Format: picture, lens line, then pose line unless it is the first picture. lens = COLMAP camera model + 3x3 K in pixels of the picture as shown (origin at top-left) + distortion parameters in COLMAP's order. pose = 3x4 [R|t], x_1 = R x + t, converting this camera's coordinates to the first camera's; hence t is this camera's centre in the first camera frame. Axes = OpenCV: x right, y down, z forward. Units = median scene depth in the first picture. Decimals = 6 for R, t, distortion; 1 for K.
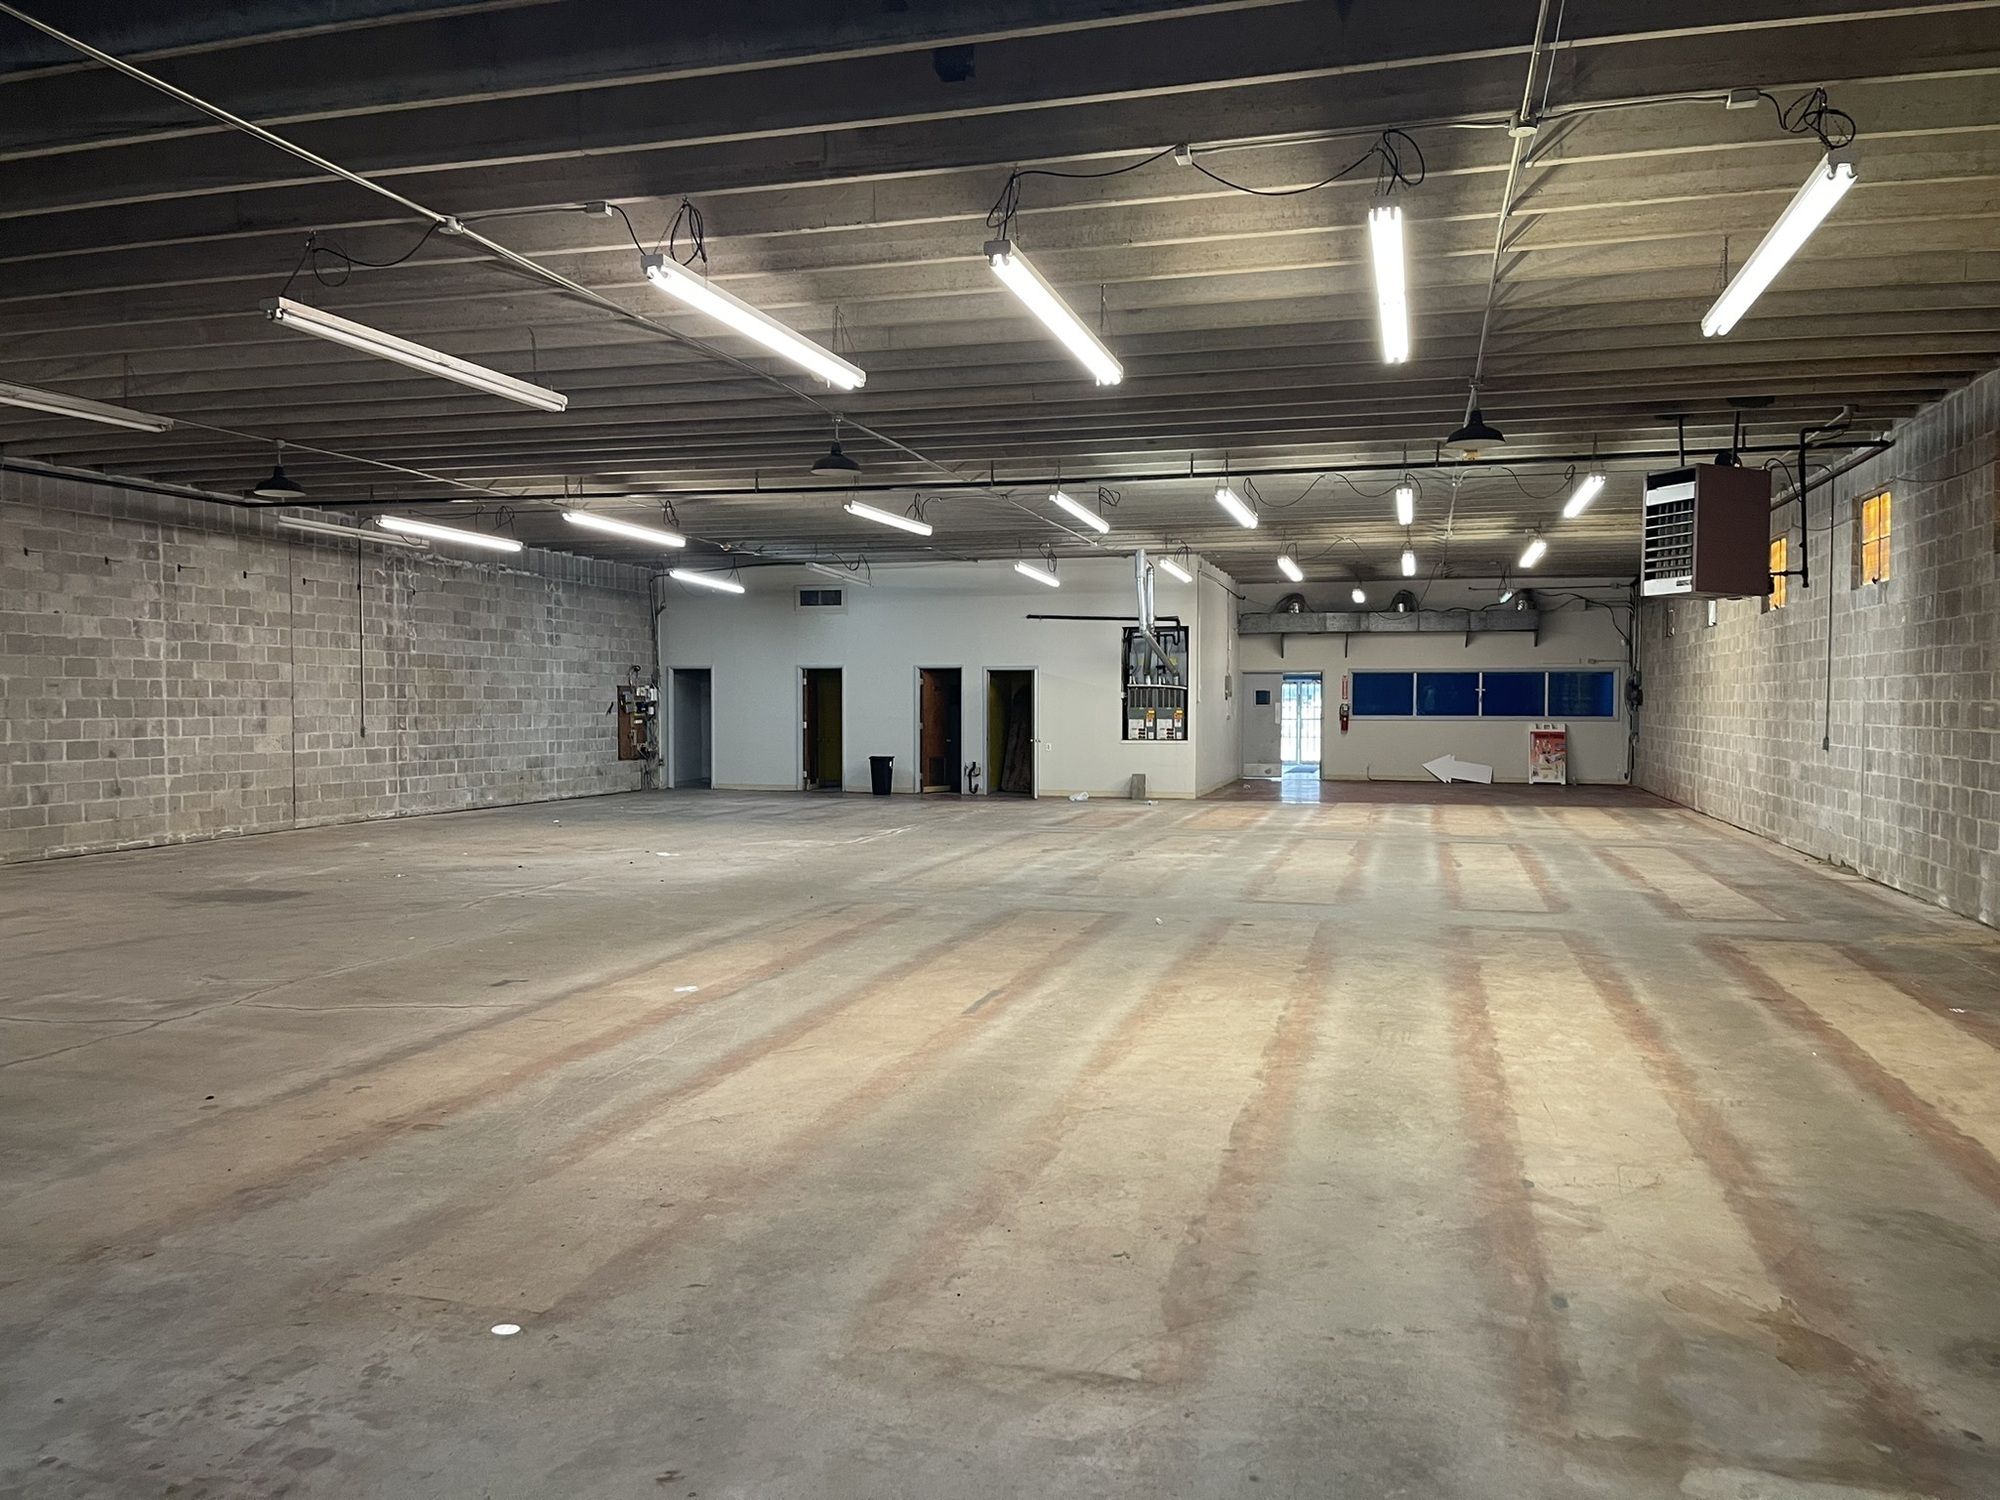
lens RADIAL K [[1496.3, 0, 1008.0], [0, 1496.3, 755.6], [0, 0, 1]] dist [0.060595, -0.070119]
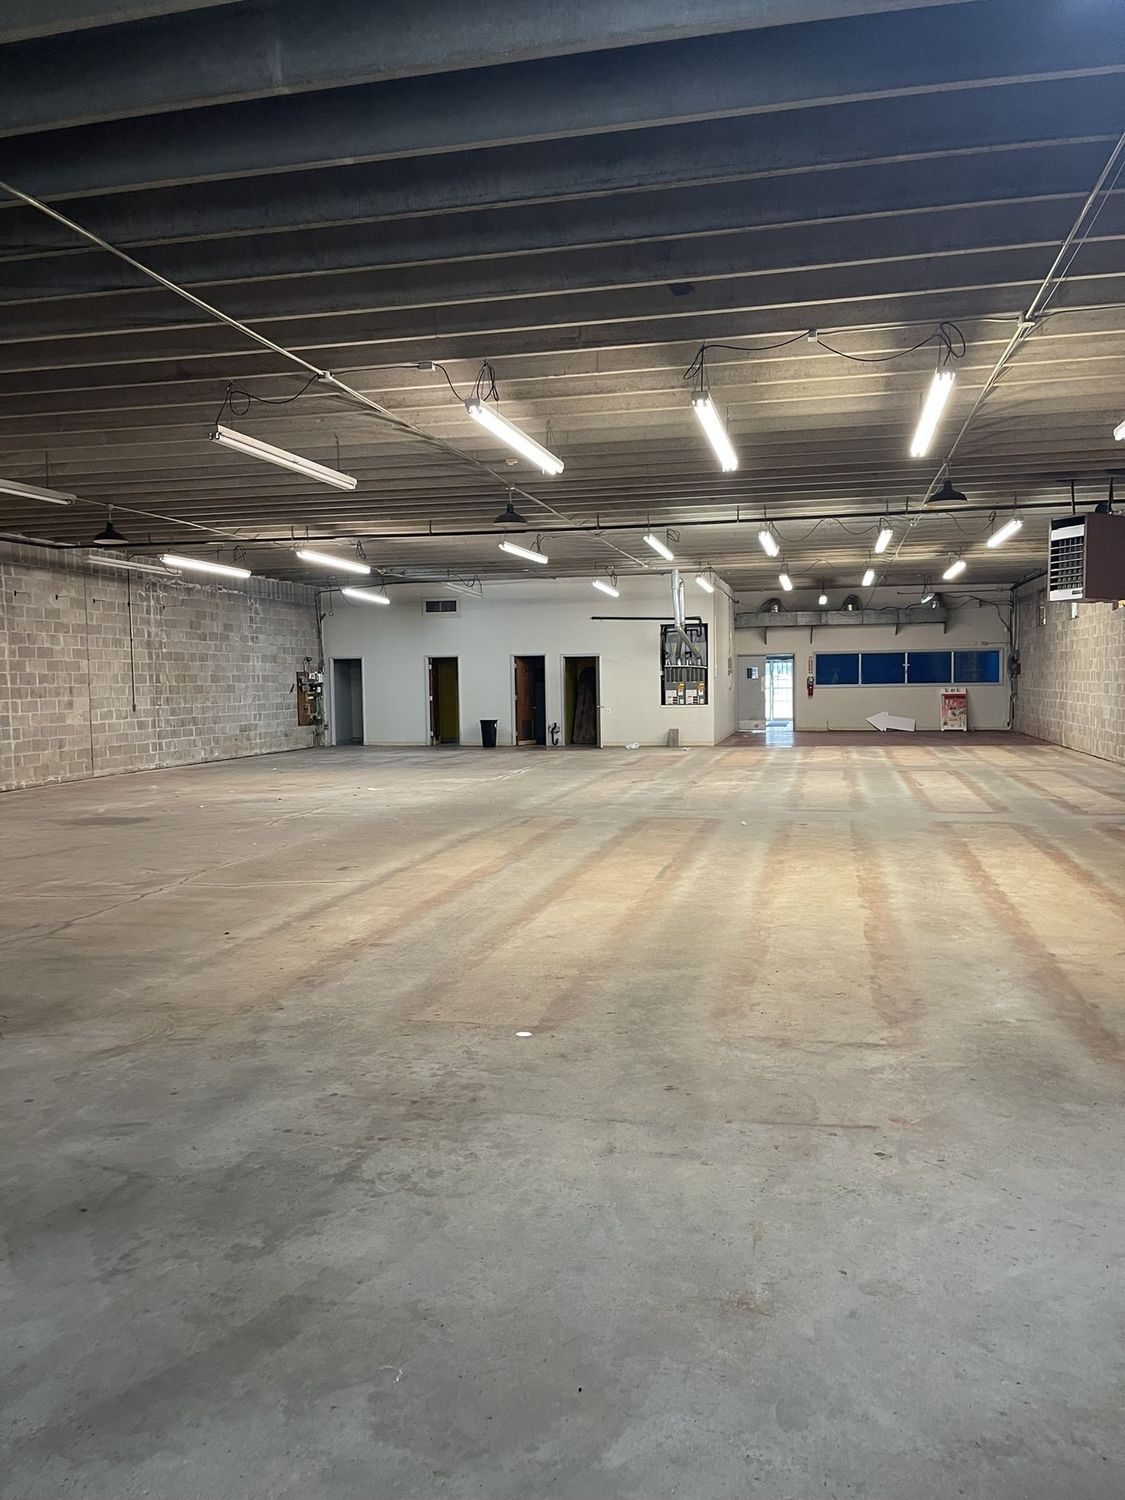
lens RADIAL K [[1122.8, 0, 576.7], [0, 1122.8, 748.4], [0, 0, 1]] dist [0.049213, -0.059946]
pose [[0.998798, -0.019185, 0.045109, -0.078160], [0.018001, 0.999487, 0.026500, 0.001625], [-0.045594, -0.025656, 0.998631, -0.079645]]
